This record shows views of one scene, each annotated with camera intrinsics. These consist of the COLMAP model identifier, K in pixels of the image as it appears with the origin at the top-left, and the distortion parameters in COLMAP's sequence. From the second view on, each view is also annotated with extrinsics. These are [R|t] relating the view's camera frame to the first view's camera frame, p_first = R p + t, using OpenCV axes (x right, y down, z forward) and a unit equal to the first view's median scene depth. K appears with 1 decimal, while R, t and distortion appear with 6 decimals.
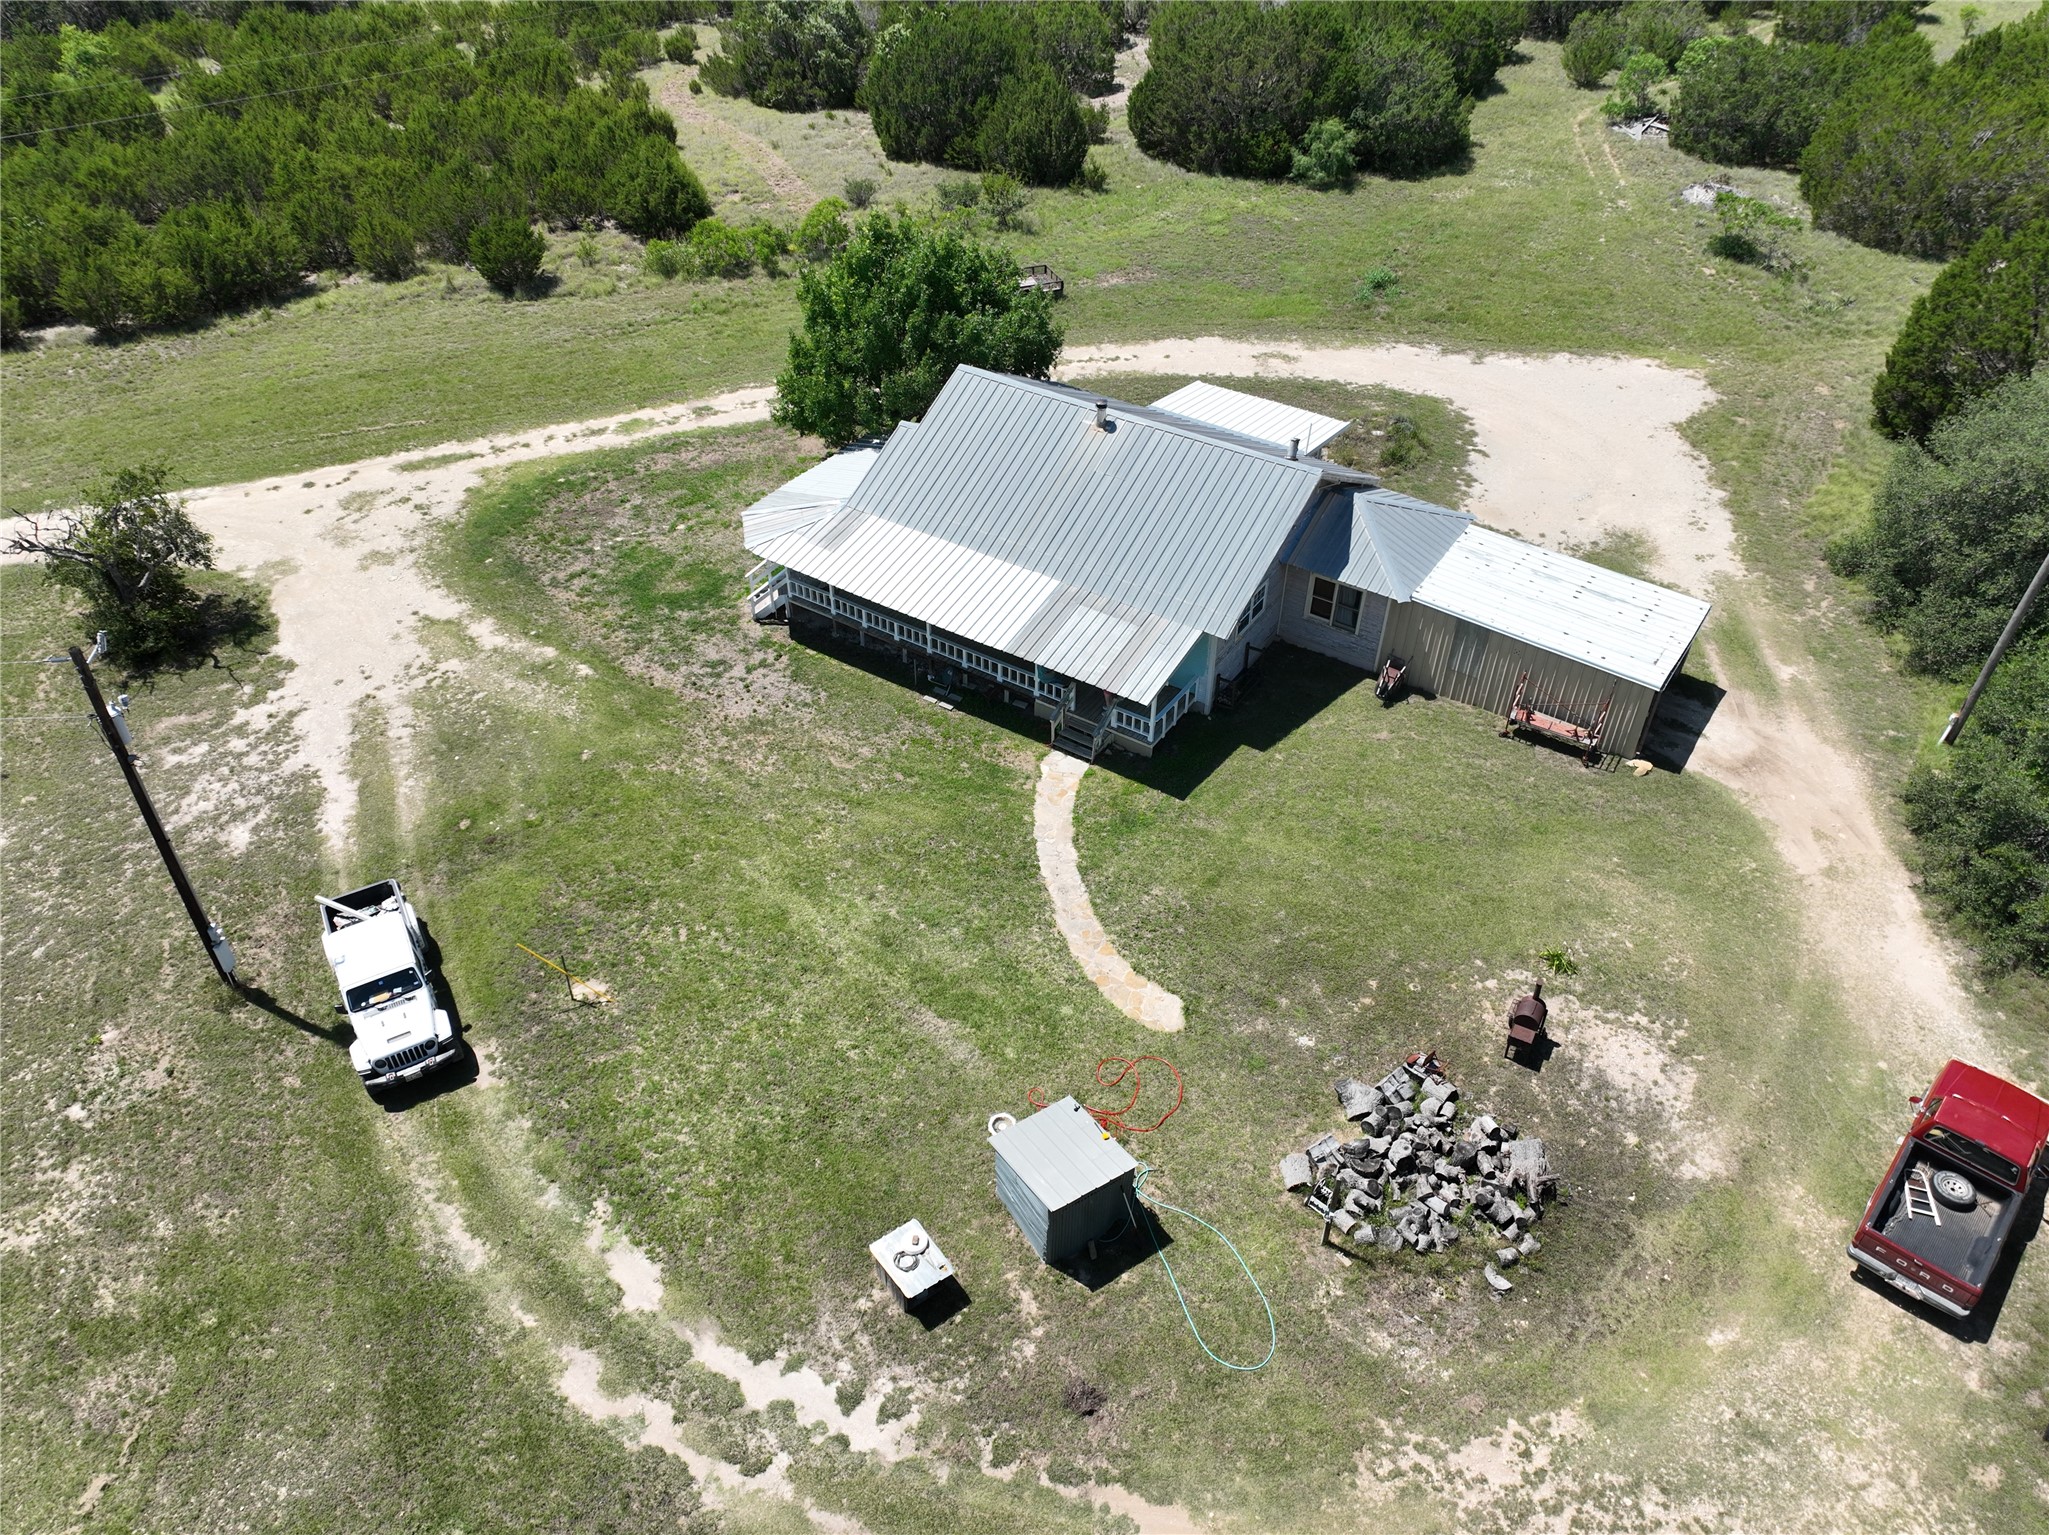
lens RADIAL K [[1440.4, 0, 1024.5], [0, 1440.4, 767.5], [0, 0, 1]] dist [-0.000287, 0.024115]
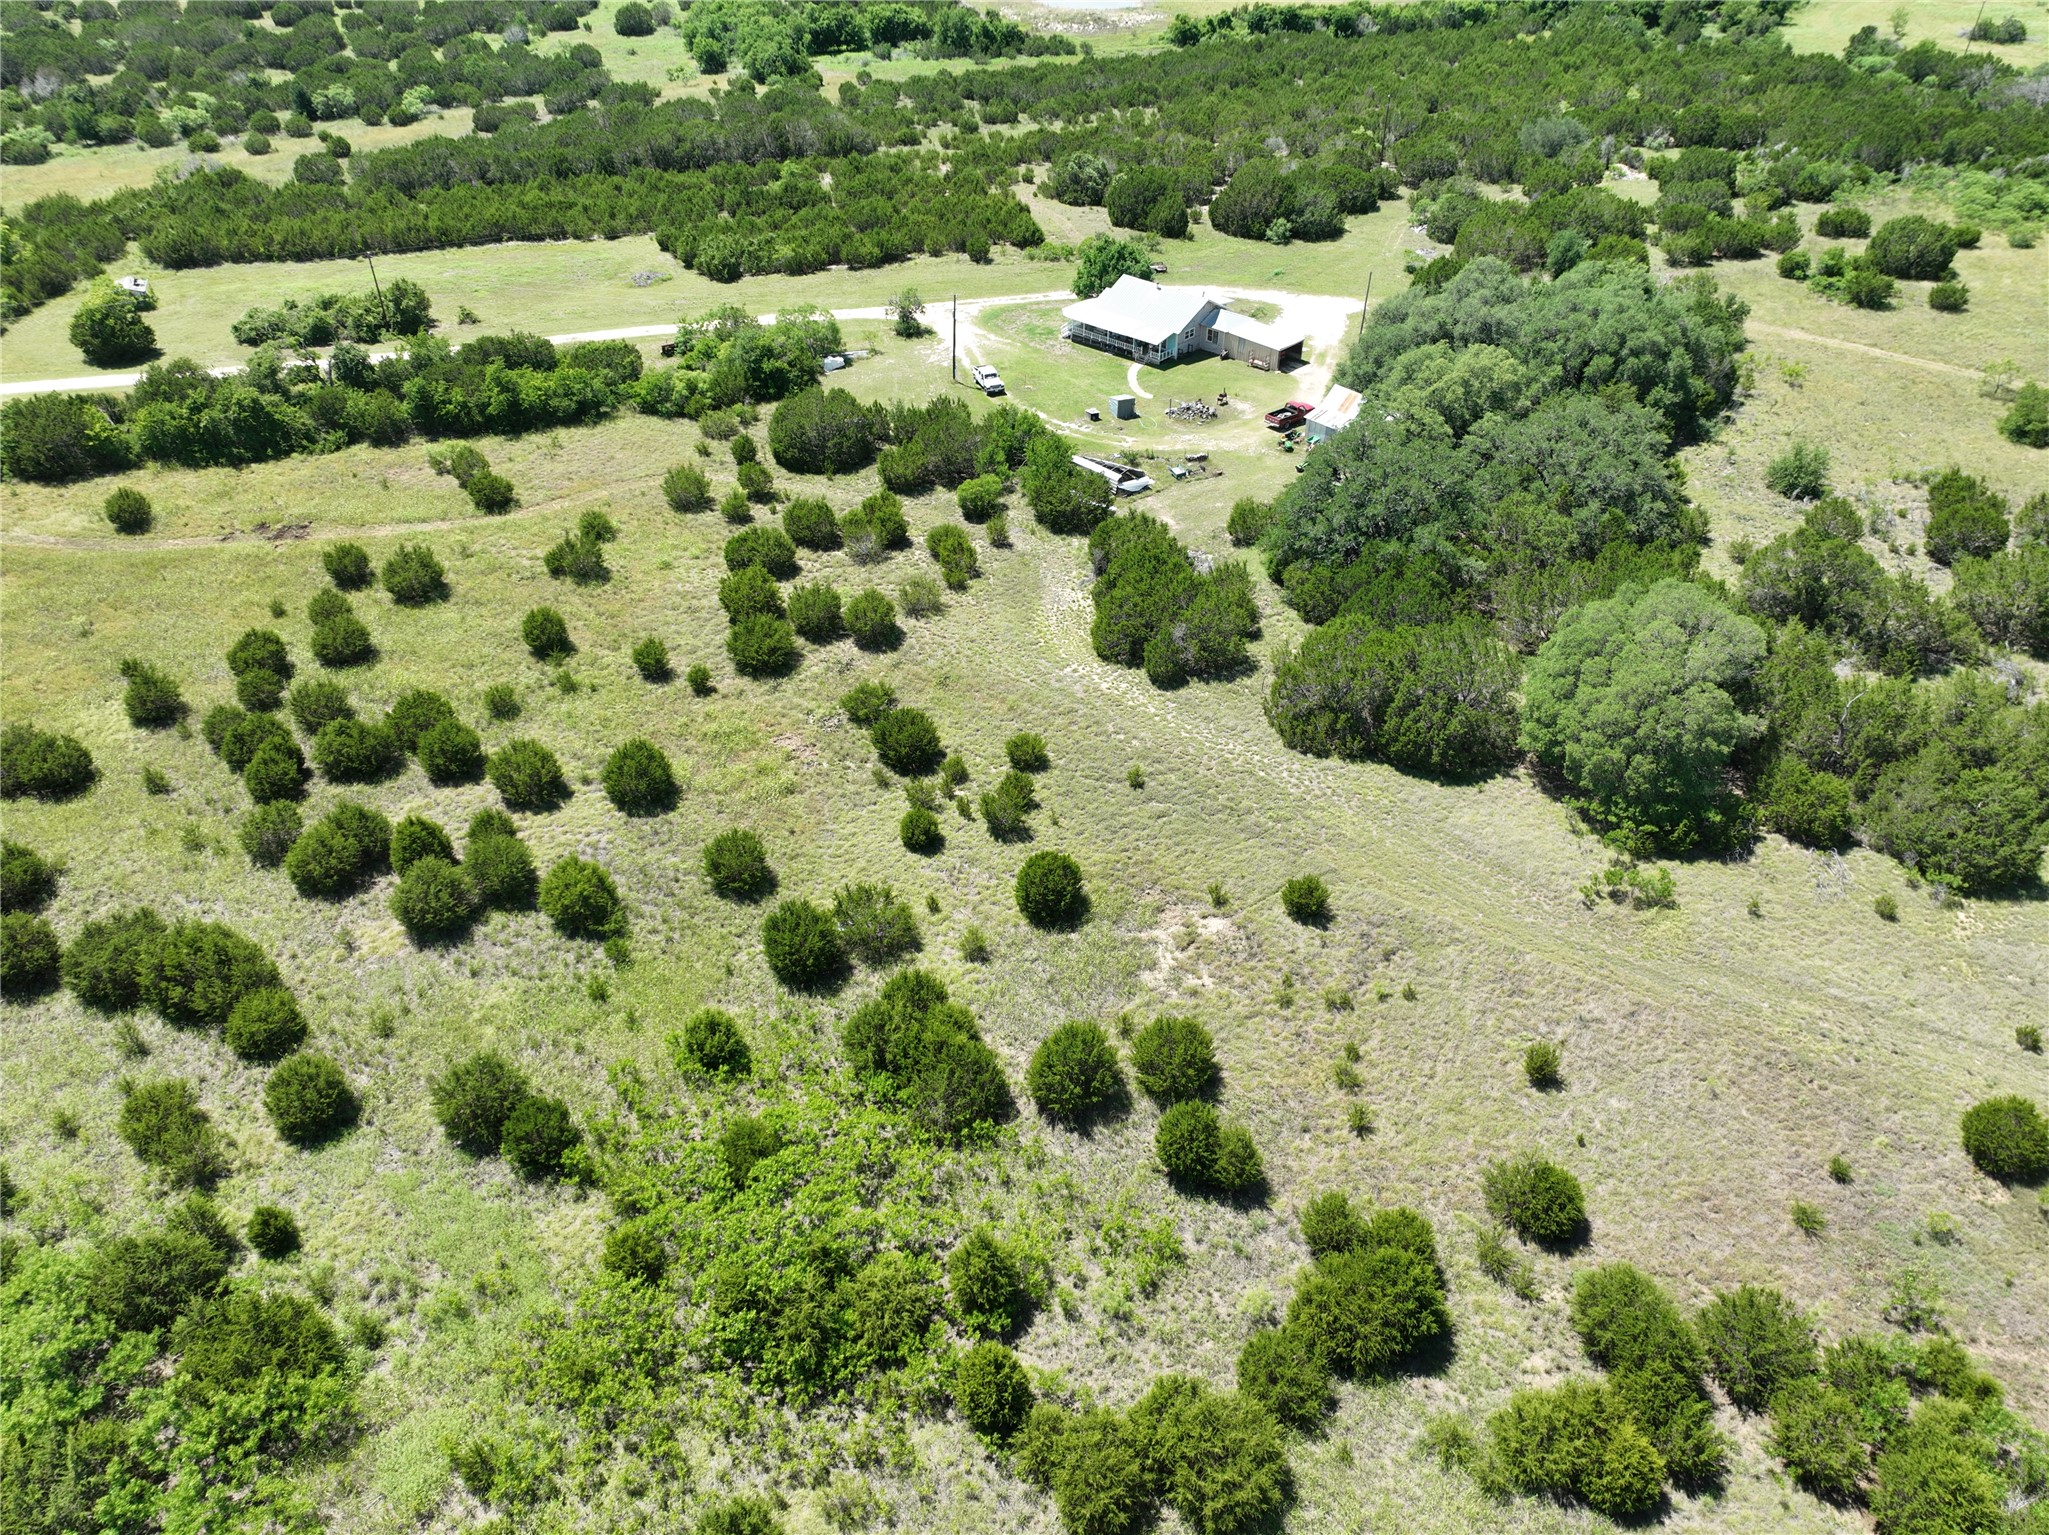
lens RADIAL K [[1440.4, 0, 1024.5], [0, 1440.4, 767.5], [0, 0, 1]] dist [-0.000287, 0.024115]
pose [[0.987394, 0.094554, -0.126934, 0.344314], [-0.101696, 0.993507, -0.050999, 1.403517], [0.121288, 0.063265, 0.990599, -3.082148]]
